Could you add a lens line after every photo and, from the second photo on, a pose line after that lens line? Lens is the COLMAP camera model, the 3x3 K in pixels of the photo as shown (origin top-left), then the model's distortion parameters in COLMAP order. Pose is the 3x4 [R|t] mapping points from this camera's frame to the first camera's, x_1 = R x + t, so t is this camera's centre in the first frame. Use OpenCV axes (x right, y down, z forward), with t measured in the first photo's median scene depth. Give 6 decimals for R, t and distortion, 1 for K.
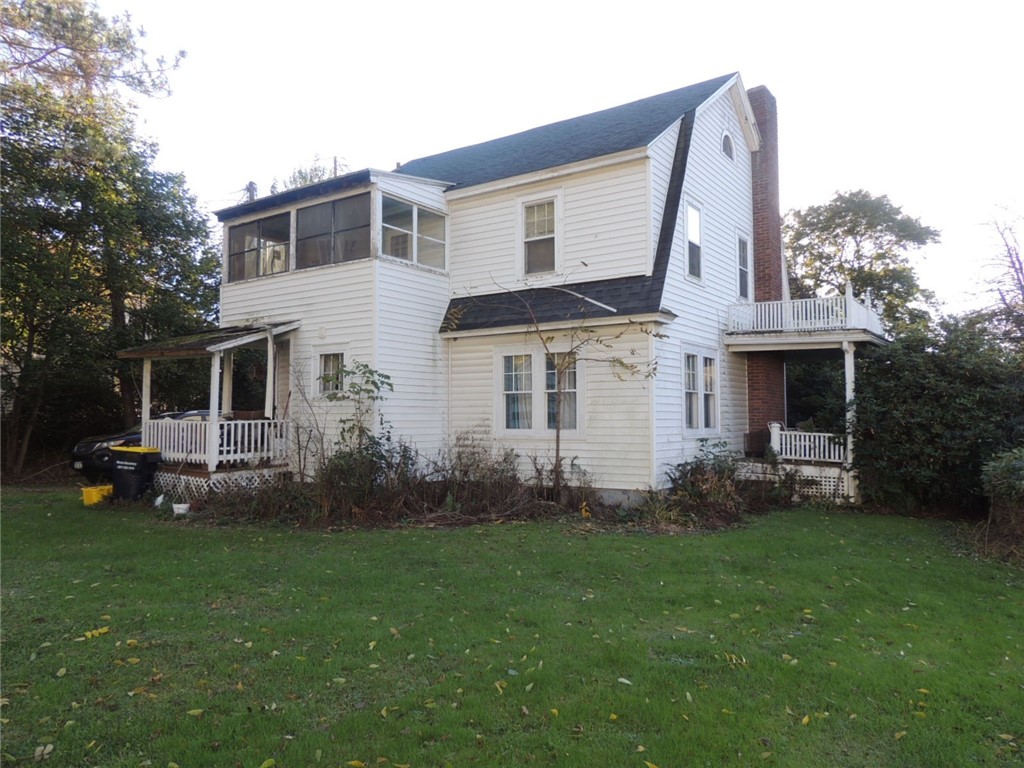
lens RADIAL K [[725.7, 0, 514.7], [0, 725.7, 383.1], [0, 0, 1]] dist [-0.044882, -0.000022]
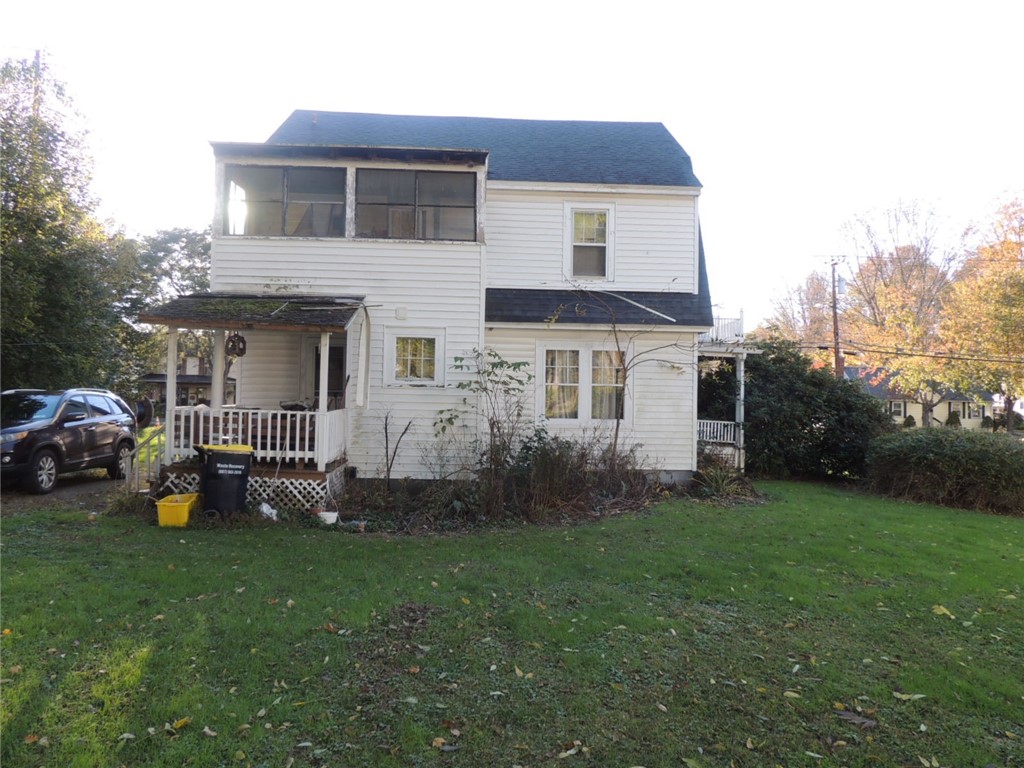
lens RADIAL K [[725.7, 0, 514.7], [0, 725.7, 383.1], [0, 0, 1]] dist [-0.044882, -0.000022]
pose [[0.799373, 0.027427, 0.600209, -0.714709], [-0.048856, 0.998617, 0.019435, -0.007132], [-0.598846, -0.044859, 0.799607, 0.185915]]
